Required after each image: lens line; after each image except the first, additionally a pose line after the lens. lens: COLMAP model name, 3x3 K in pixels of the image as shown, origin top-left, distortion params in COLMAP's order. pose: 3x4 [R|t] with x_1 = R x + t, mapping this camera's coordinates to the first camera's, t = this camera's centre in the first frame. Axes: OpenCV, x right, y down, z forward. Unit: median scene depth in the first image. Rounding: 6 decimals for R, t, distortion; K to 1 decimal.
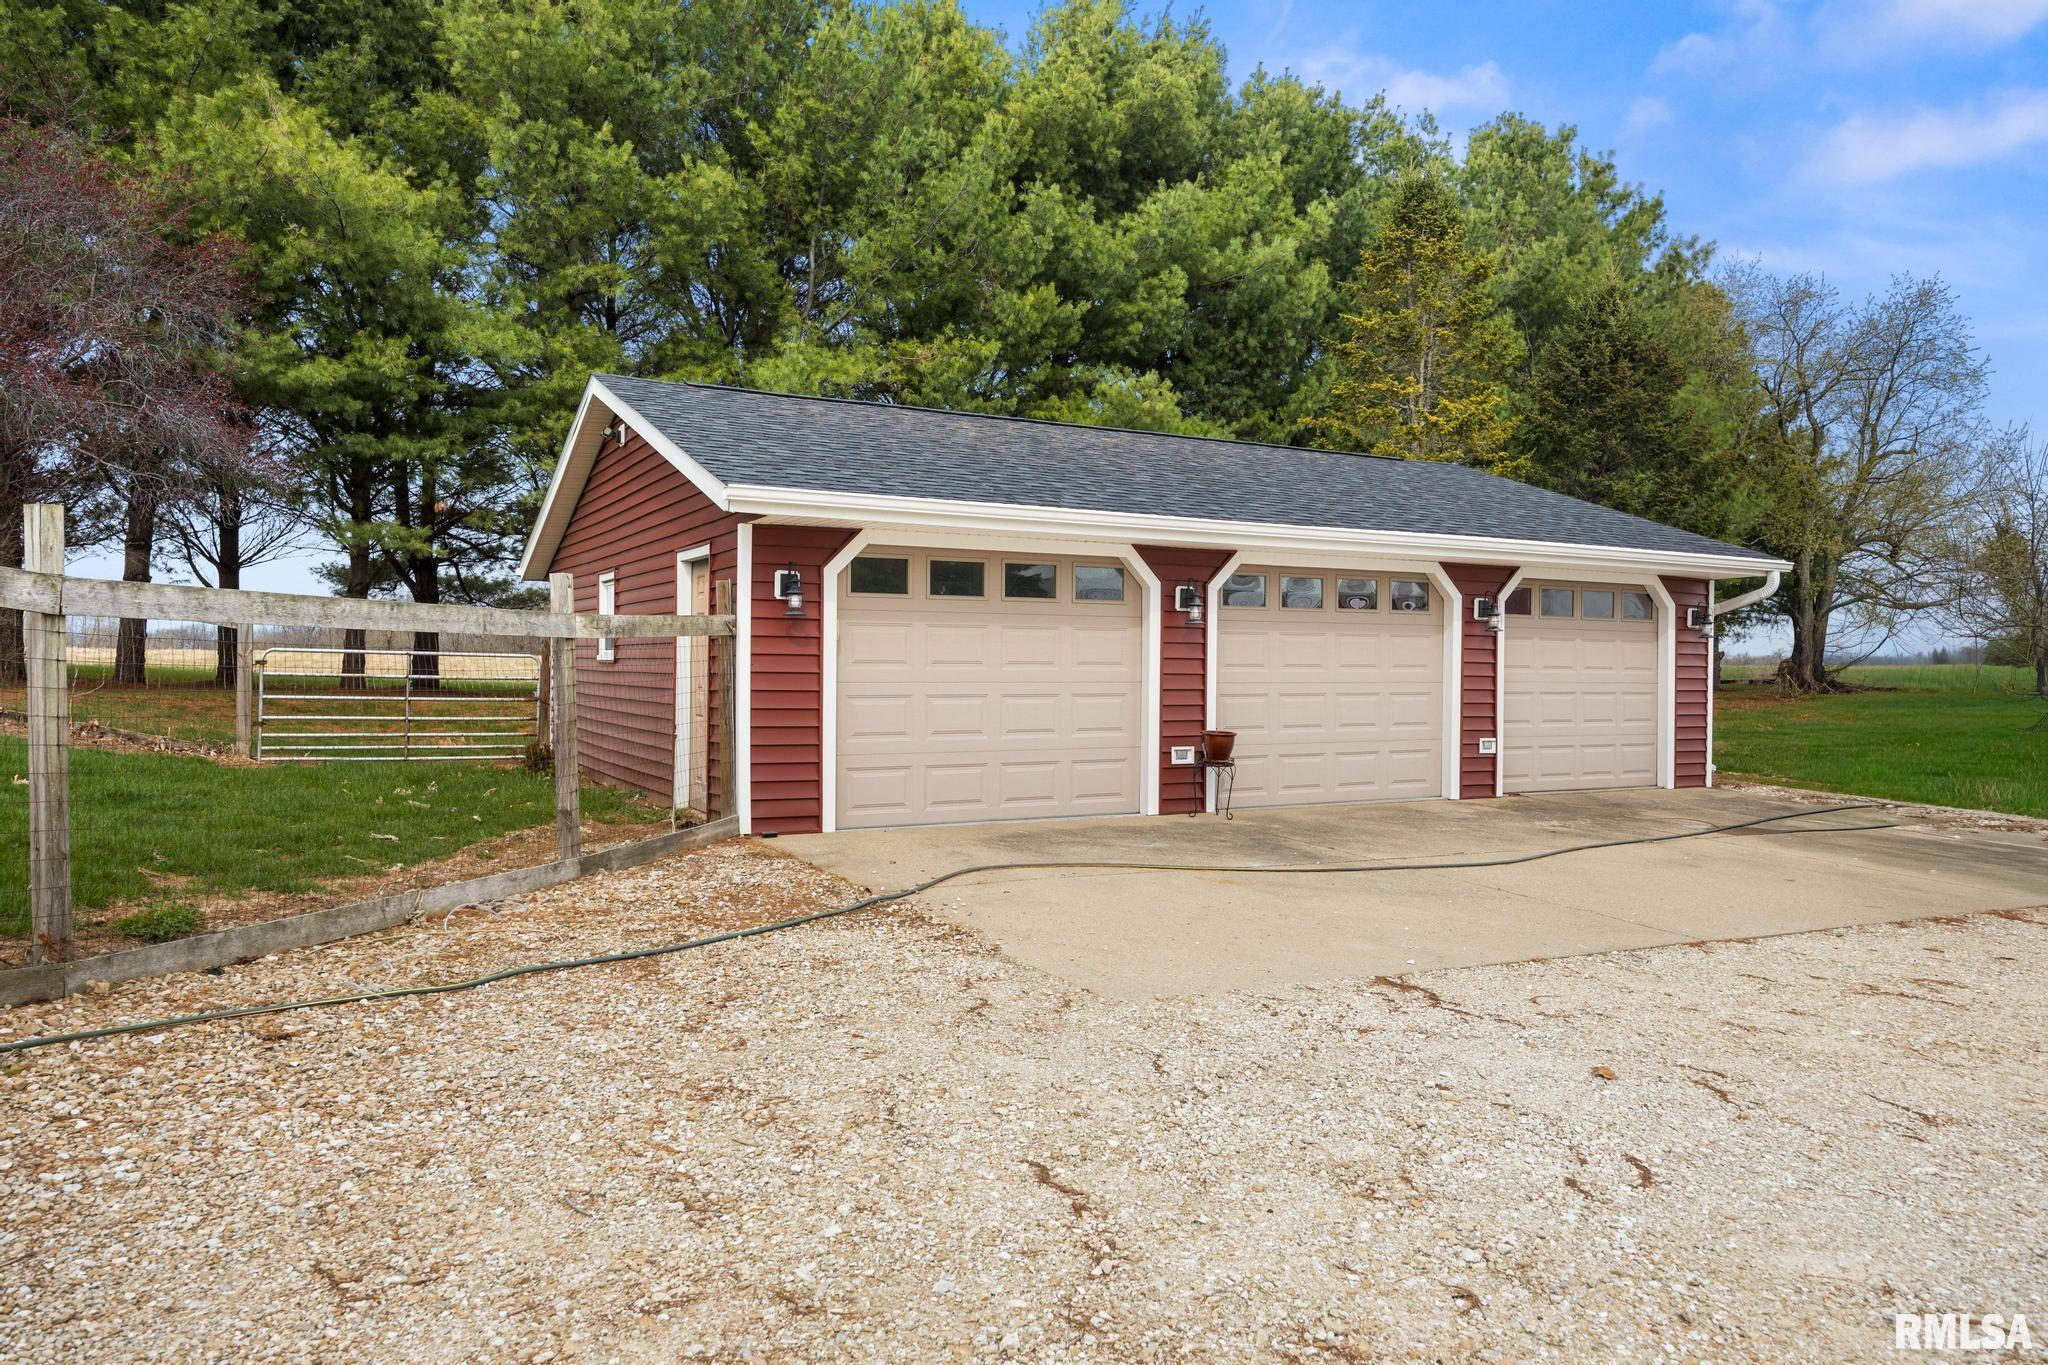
lens RADIAL K [[1372.7, 0, 1022.3], [0, 1372.7, 676.1], [0, 0, 1]] dist [-0.000832, 0.000961]
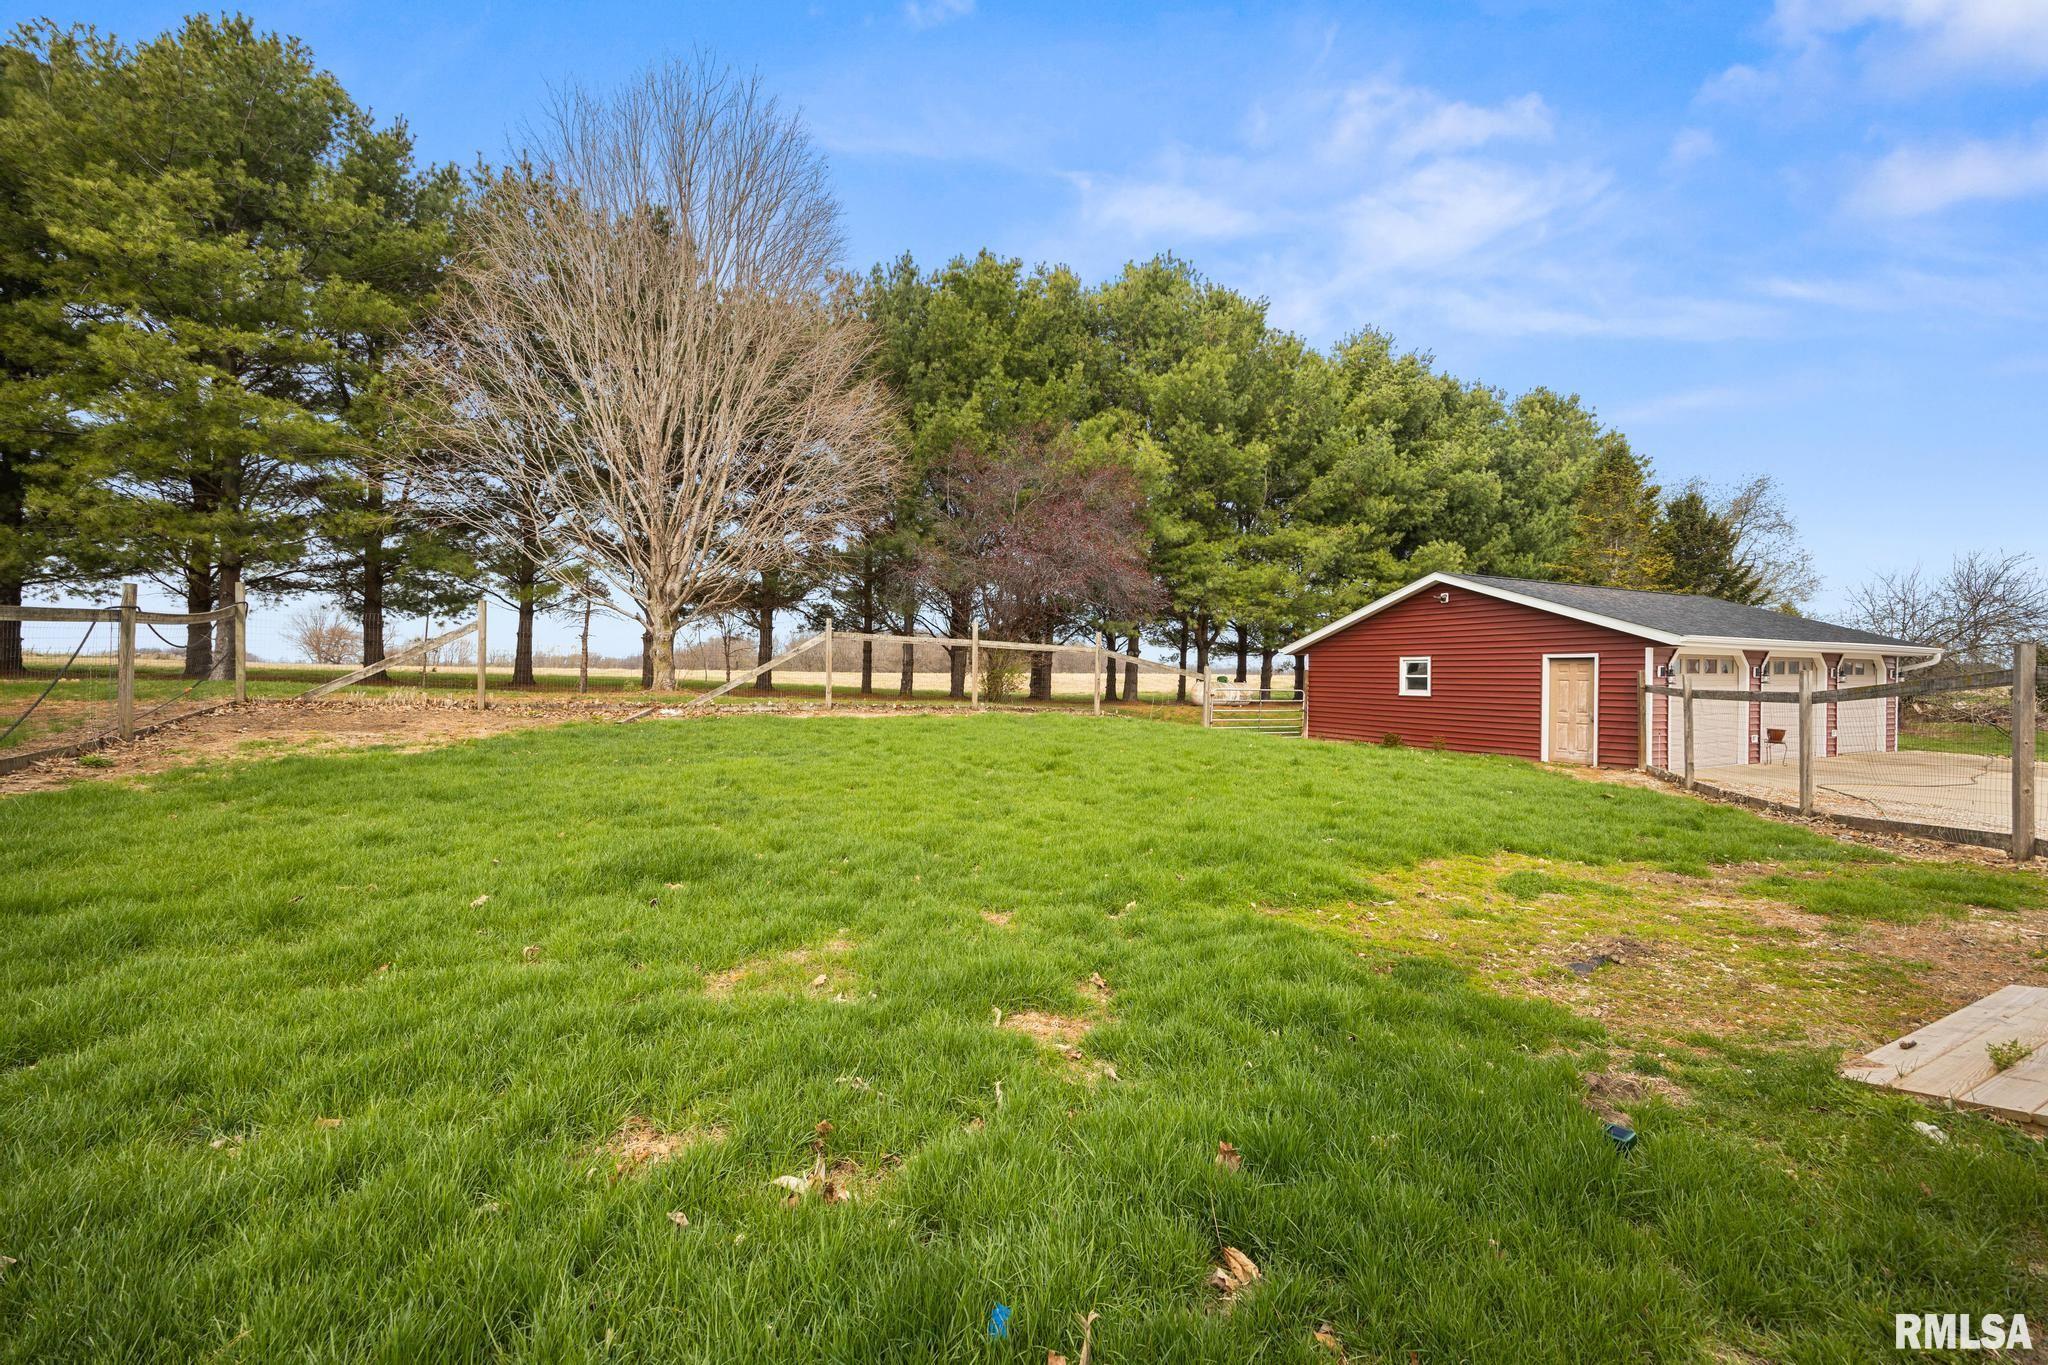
lens RADIAL K [[813.1, 0, 1031.4], [0, 813.1, 683.2], [0, 0, 1]] dist [-0.002783, 0.000231]
pose [[0.999850, -0.002708, -0.017104, -0.745953], [0.002838, 0.999967, 0.007555, -0.034970], [0.017083, -0.007603, 0.999825, -0.290728]]
